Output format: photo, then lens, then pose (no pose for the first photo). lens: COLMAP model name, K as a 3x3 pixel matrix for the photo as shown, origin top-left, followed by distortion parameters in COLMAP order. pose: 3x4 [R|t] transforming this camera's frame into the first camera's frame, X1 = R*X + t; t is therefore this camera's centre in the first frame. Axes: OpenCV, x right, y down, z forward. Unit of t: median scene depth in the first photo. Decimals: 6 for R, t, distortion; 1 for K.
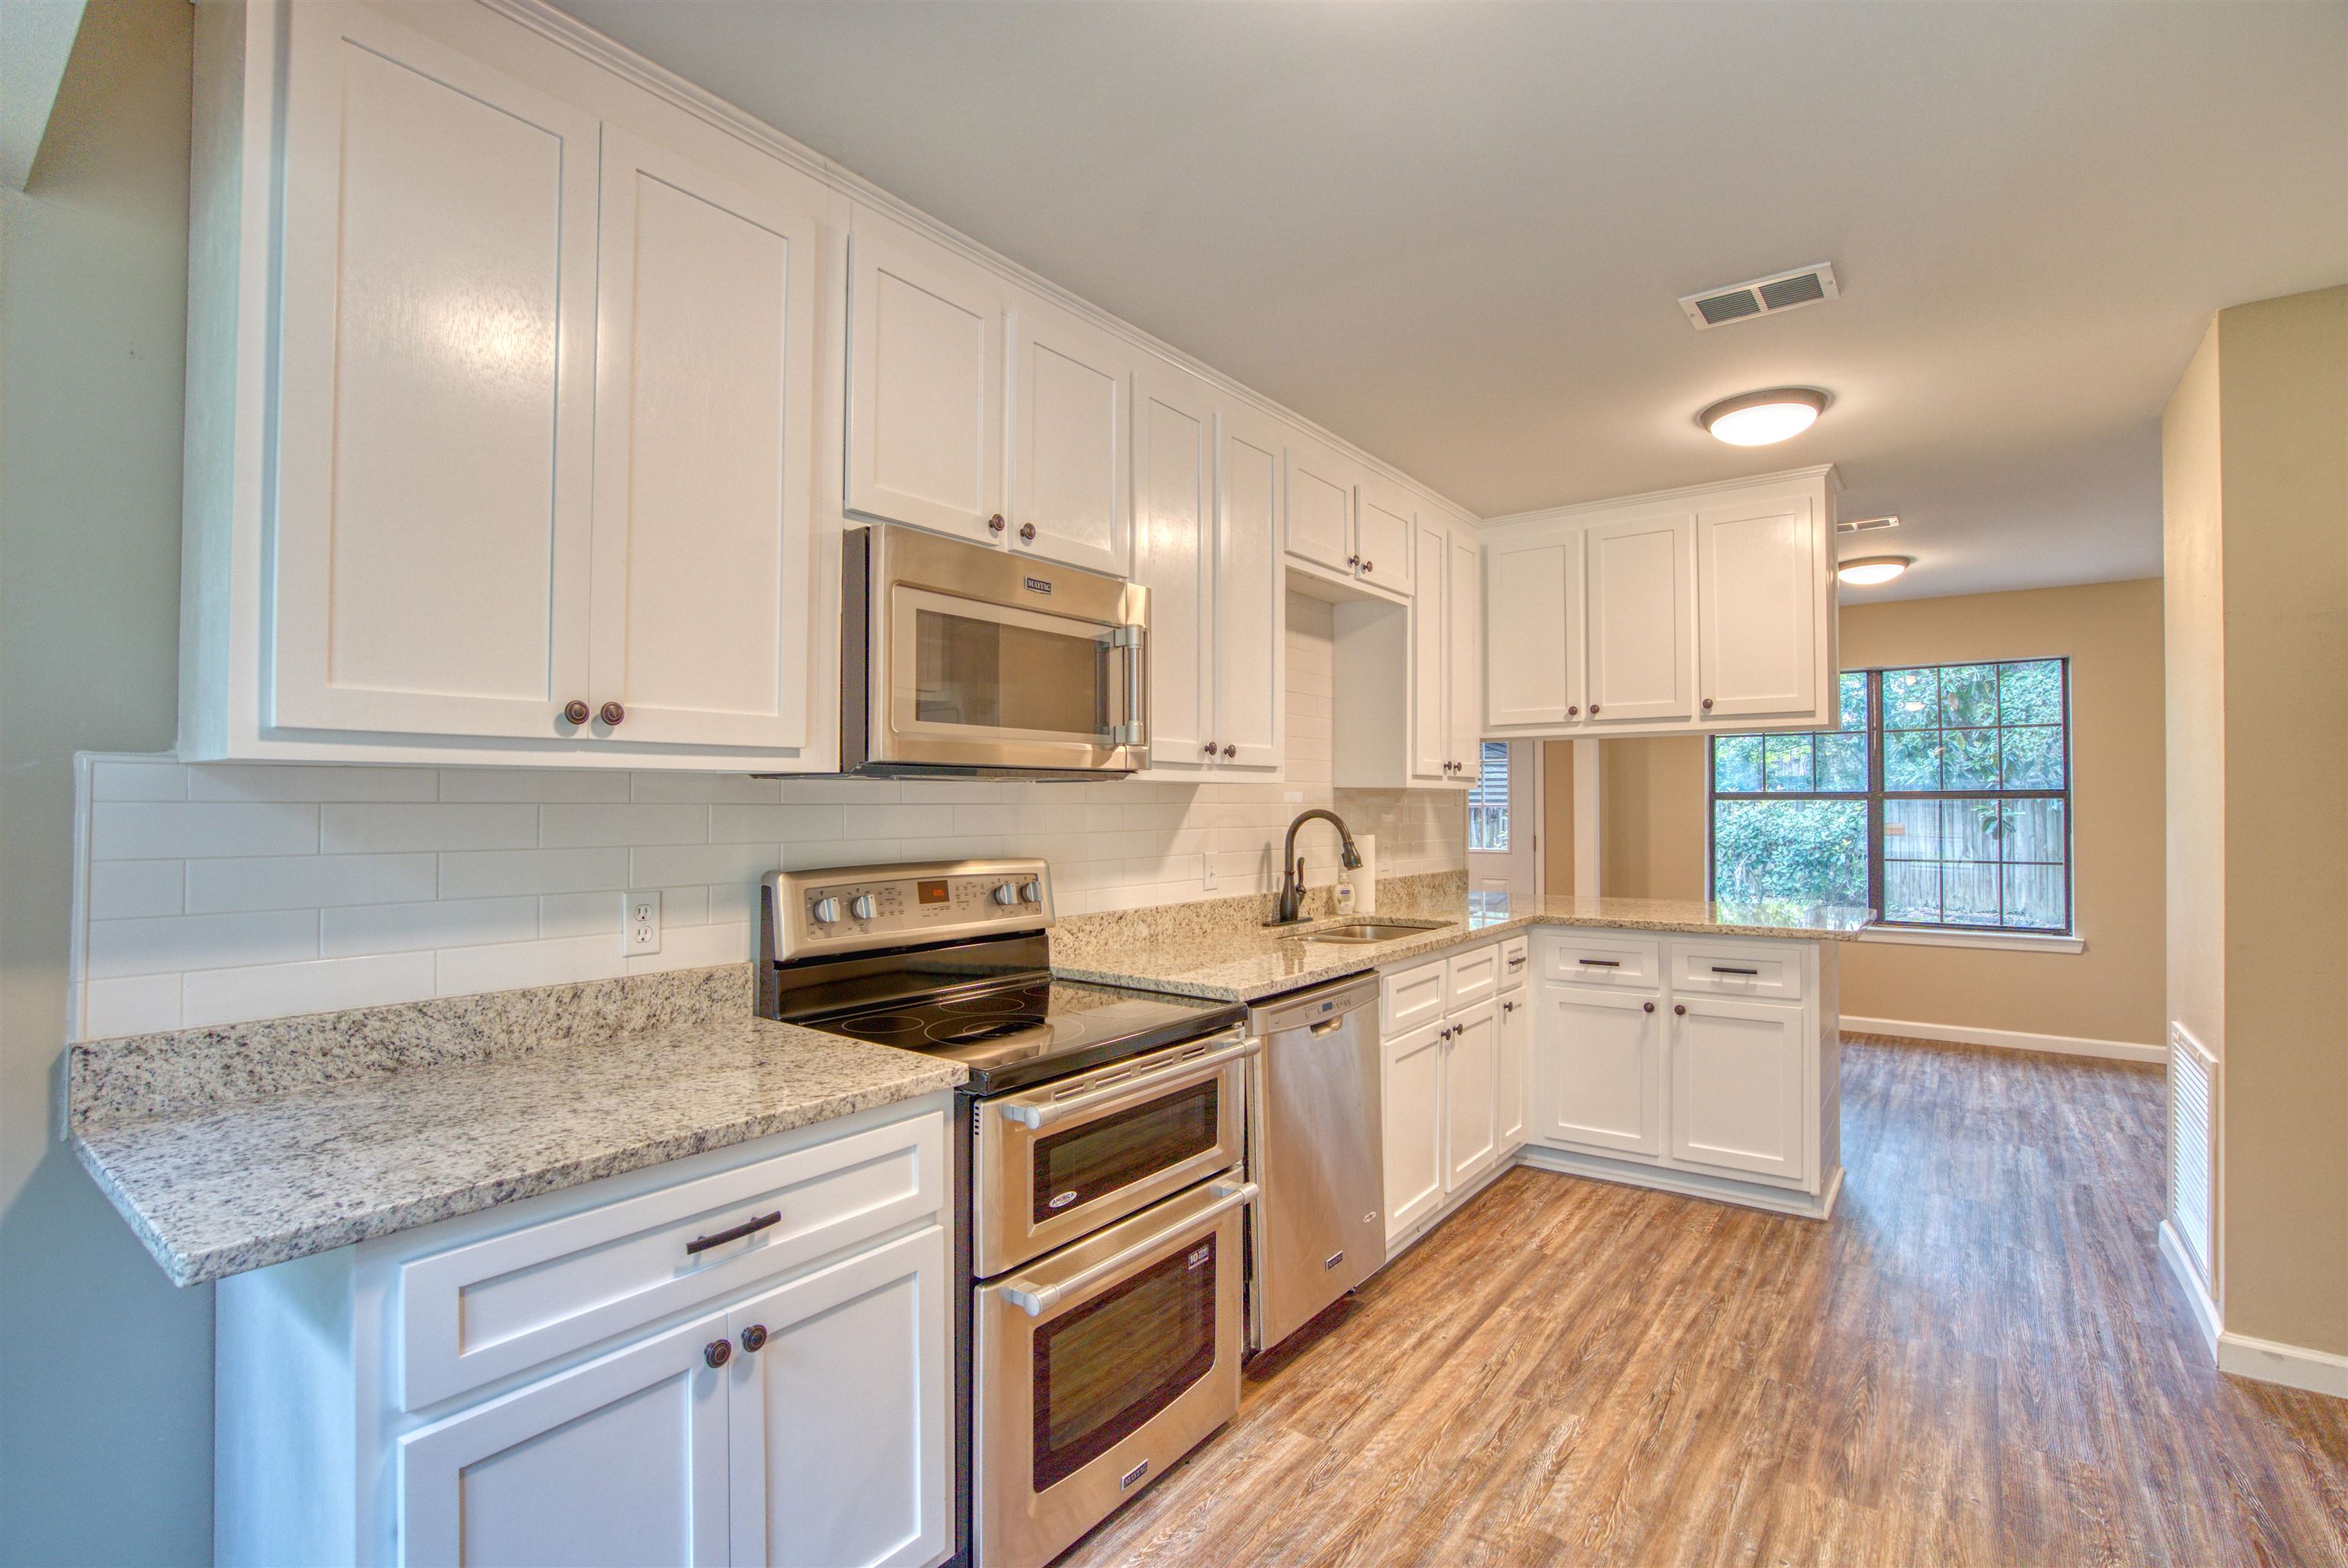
lens RADIAL K [[1109.5, 0, 1162.7], [0, 1109.5, 792.7], [0, 0, 1]] dist [-0.044077, 0.013902]
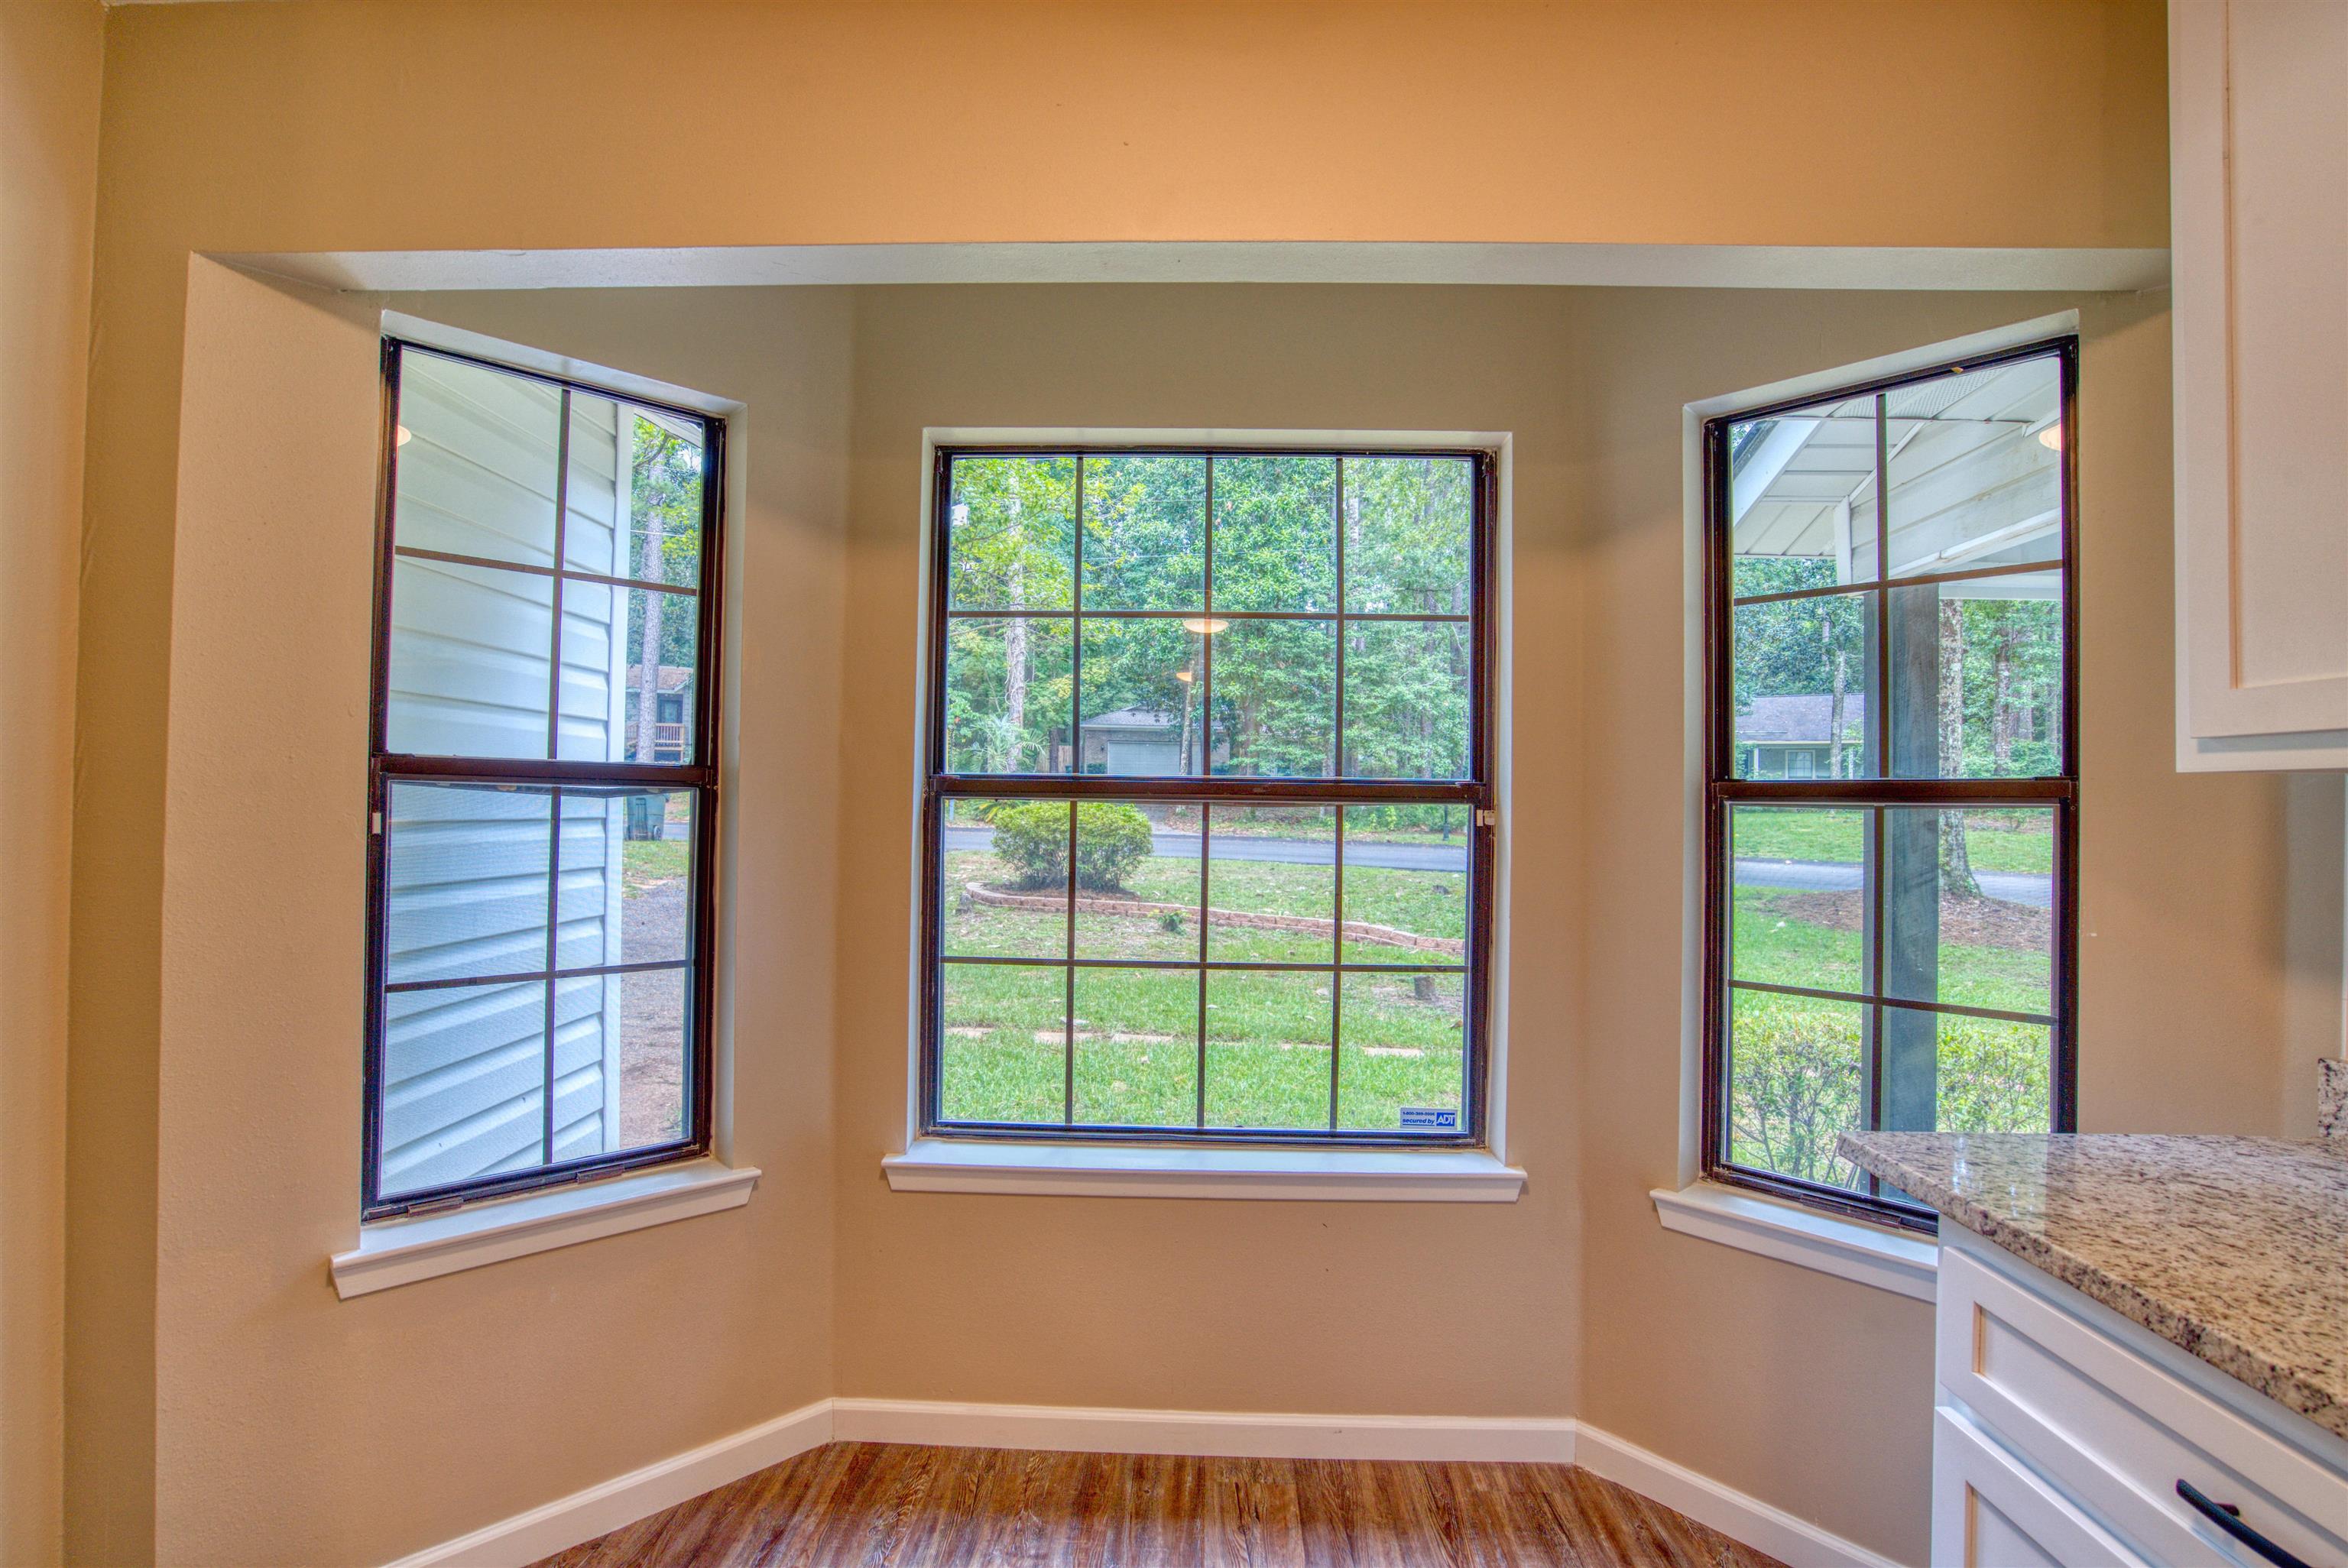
lens RADIAL K [[1109.5, 0, 1158.6], [0, 1109.5, 796.1], [0, 0, 1]] dist [-0.044077, 0.013902]
pose [[-0.821653, -0.011674, -0.569869, 0.257627], [-0.006647, 0.999919, -0.010900, 0.004152], [0.569949, -0.005168, -0.821664, 0.669016]]
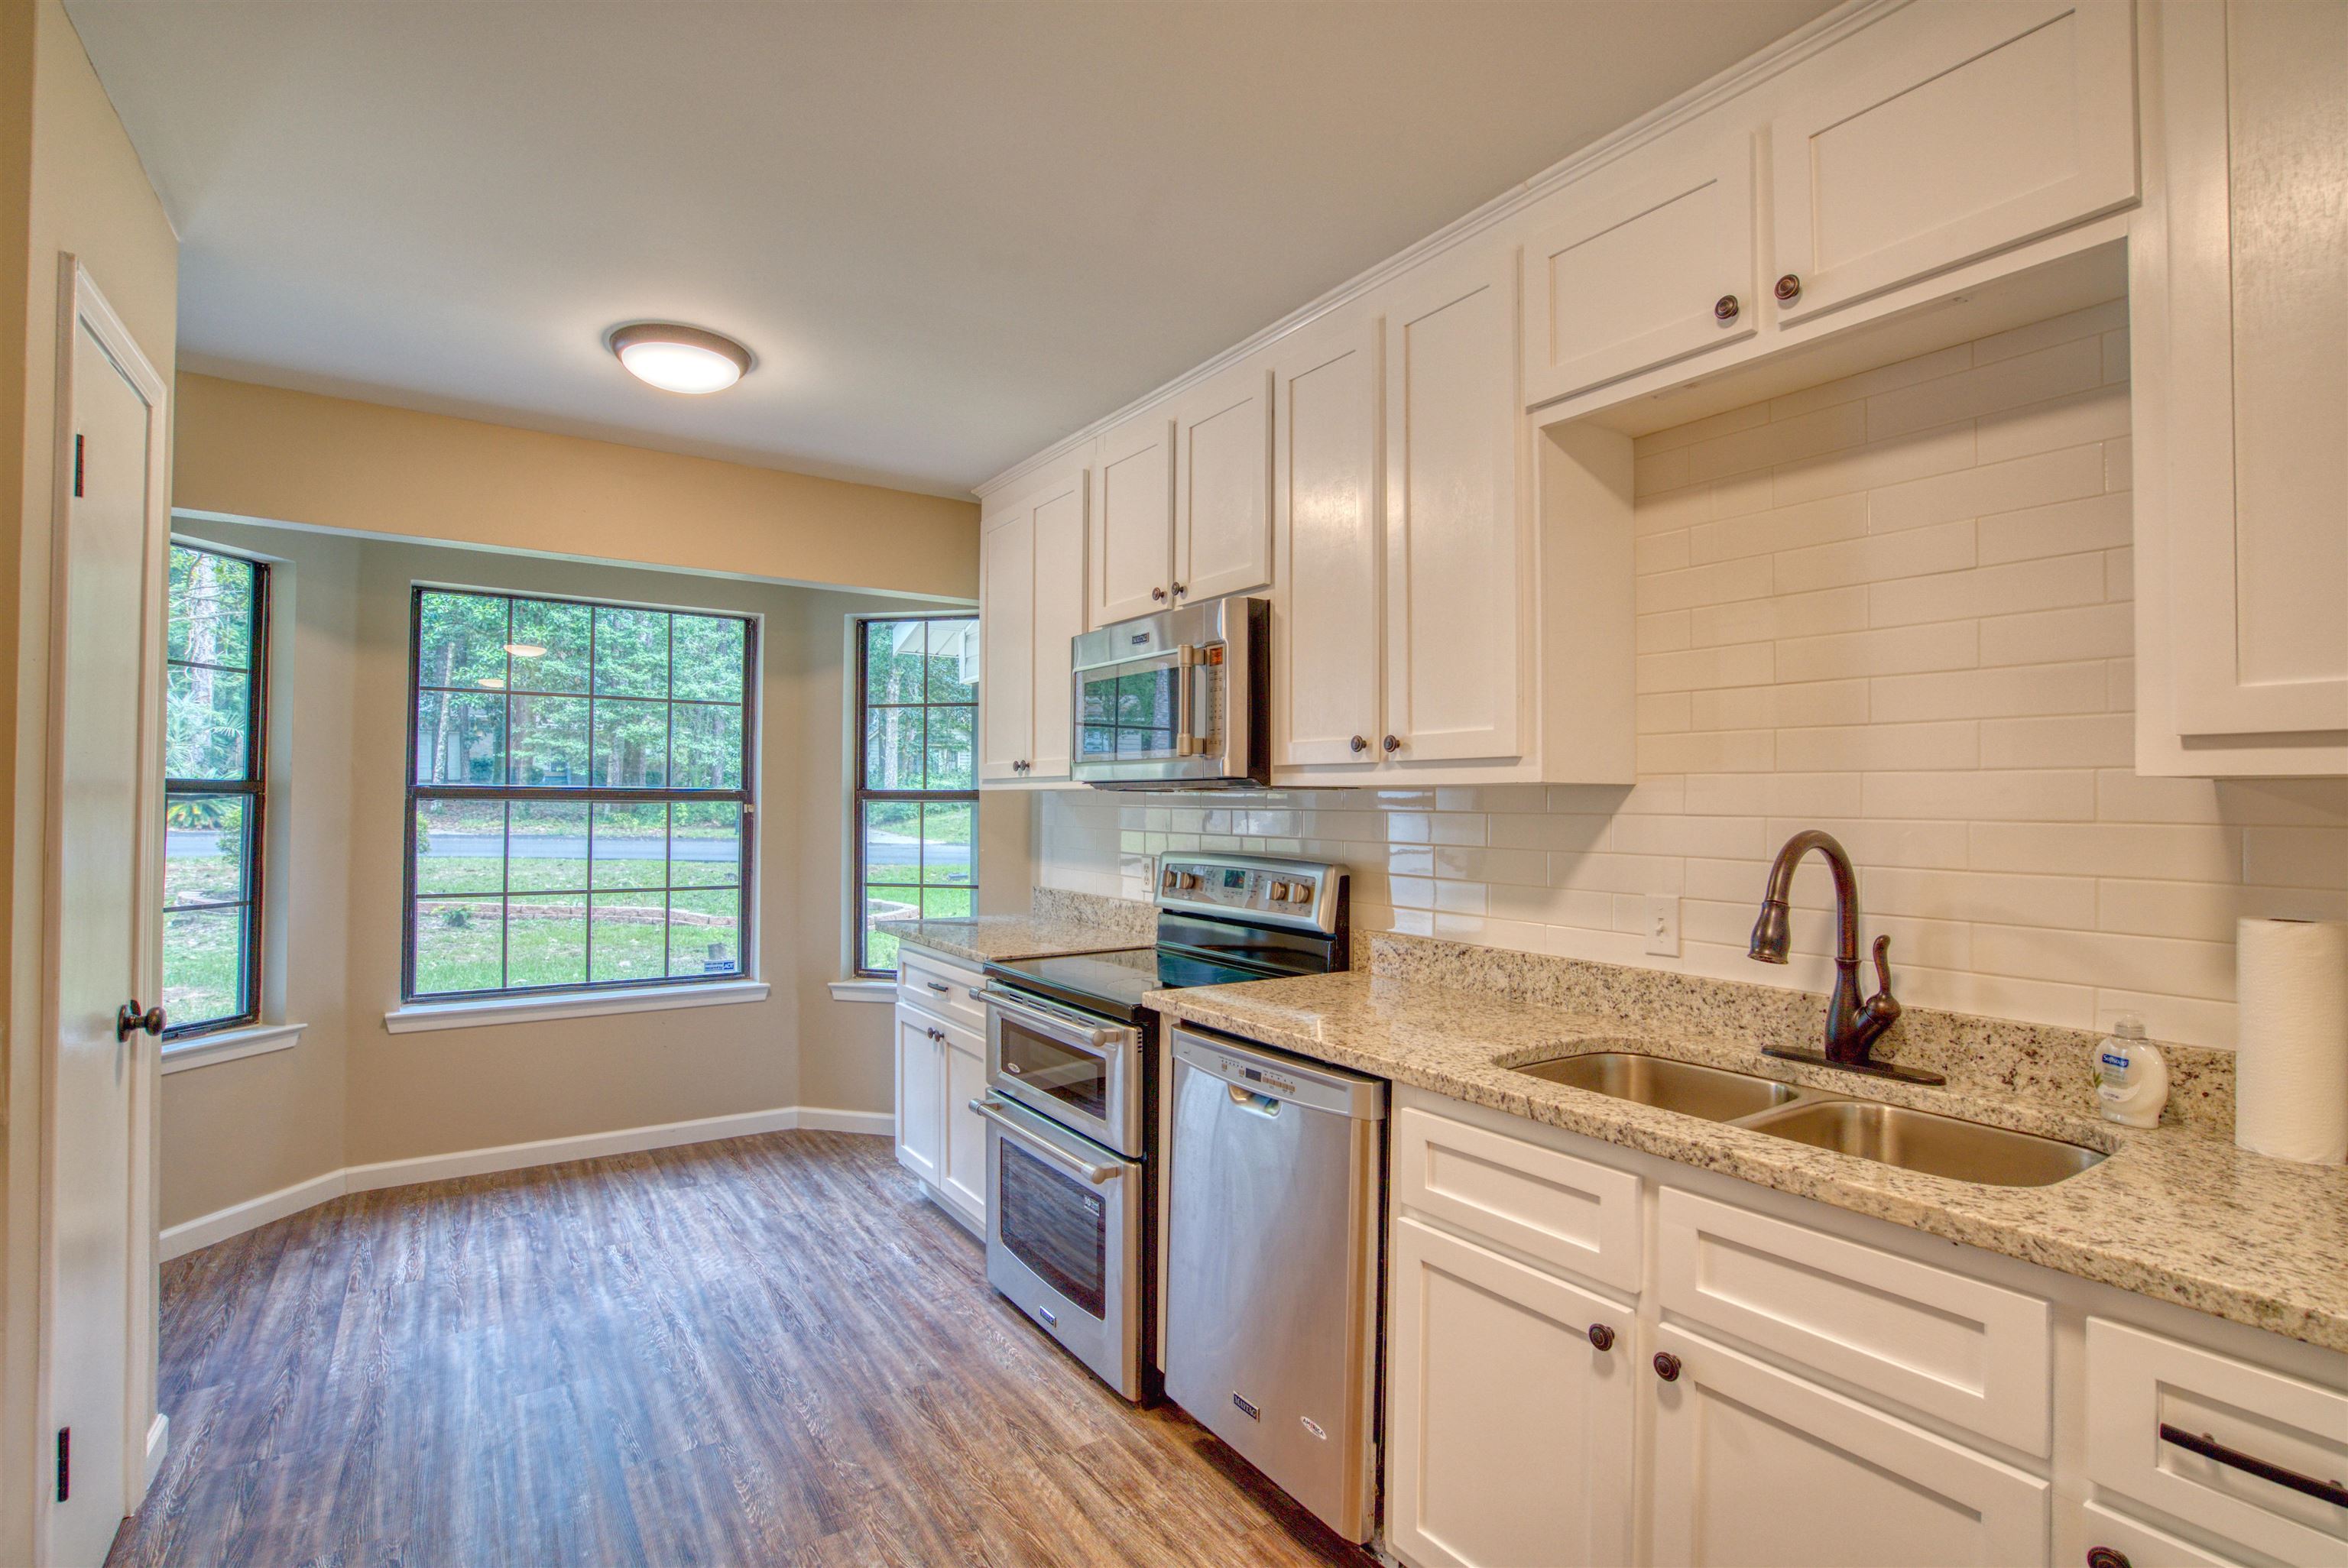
lens RADIAL K [[1109.5, 0, 1159.1], [0, 1109.5, 788.4], [0, 0, 1]] dist [-0.044077, 0.013902]
pose [[-0.339882, -0.014290, -0.940359, 0.990285], [0.000843, 0.999880, -0.015499, 0.006050], [0.940468, -0.006060, -0.339829, 1.322399]]
